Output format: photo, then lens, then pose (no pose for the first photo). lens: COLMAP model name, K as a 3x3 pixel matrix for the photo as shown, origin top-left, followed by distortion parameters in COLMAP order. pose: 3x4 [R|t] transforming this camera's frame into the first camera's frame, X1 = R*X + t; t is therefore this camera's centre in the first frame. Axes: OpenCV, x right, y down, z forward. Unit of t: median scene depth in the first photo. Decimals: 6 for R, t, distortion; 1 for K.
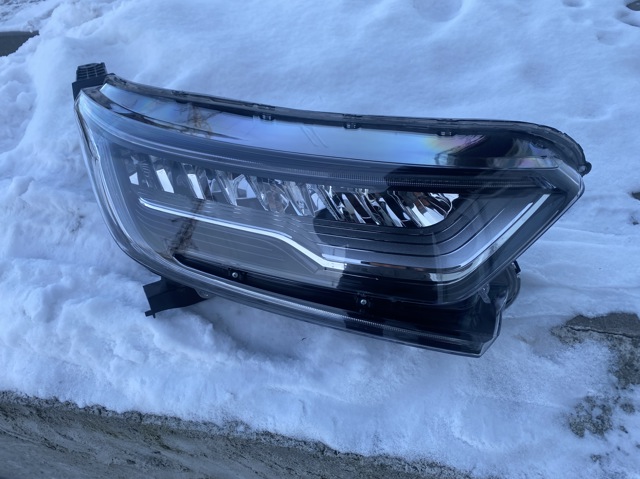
lens RADIAL K [[453.3, 0, 323.9], [0, 453.3, 244.1], [0, 0, 1]] dist [0.000274, -0.001228]
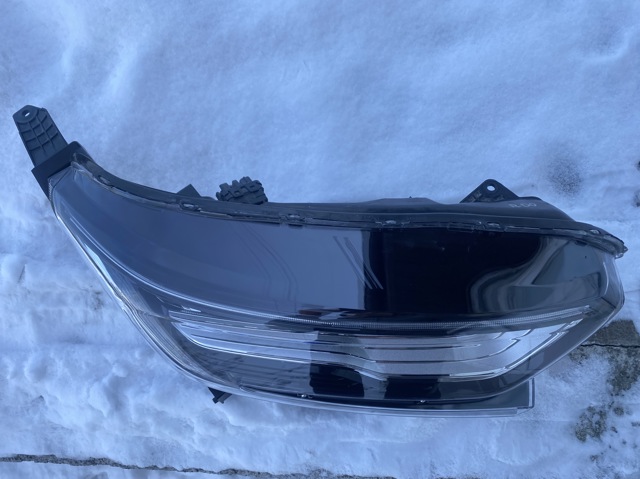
lens RADIAL K [[453.5, 0, 325.2], [0, 453.5, 240.6], [0, 0, 1]] dist [-0.004469, 0.004389]
pose [[0.981663, -0.176914, 0.070980, -0.140349], [0.122759, 0.871589, 0.474619, -0.680400], [-0.145832, -0.457202, 0.877325, 0.178995]]
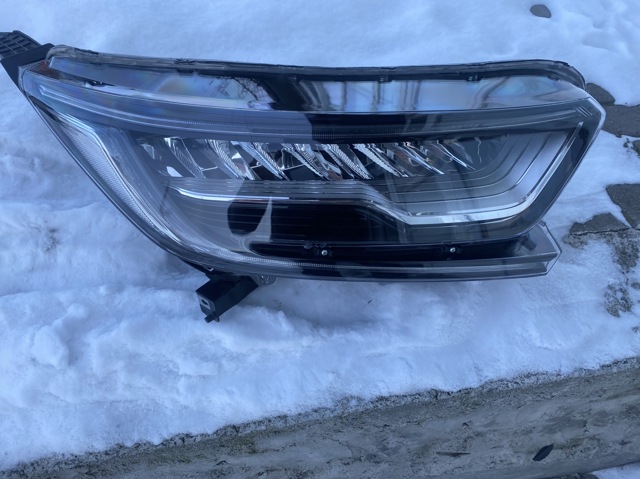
lens RADIAL K [[453.3, 0, 323.9], [0, 453.3, 244.1], [0, 0, 1]] dist [0.000274, -0.001228]
pose [[0.922016, -0.215497, 0.321633, -0.440669], [0.185838, 0.975149, 0.120621, -0.055110], [-0.339634, -0.051443, 0.939150, 0.103601]]
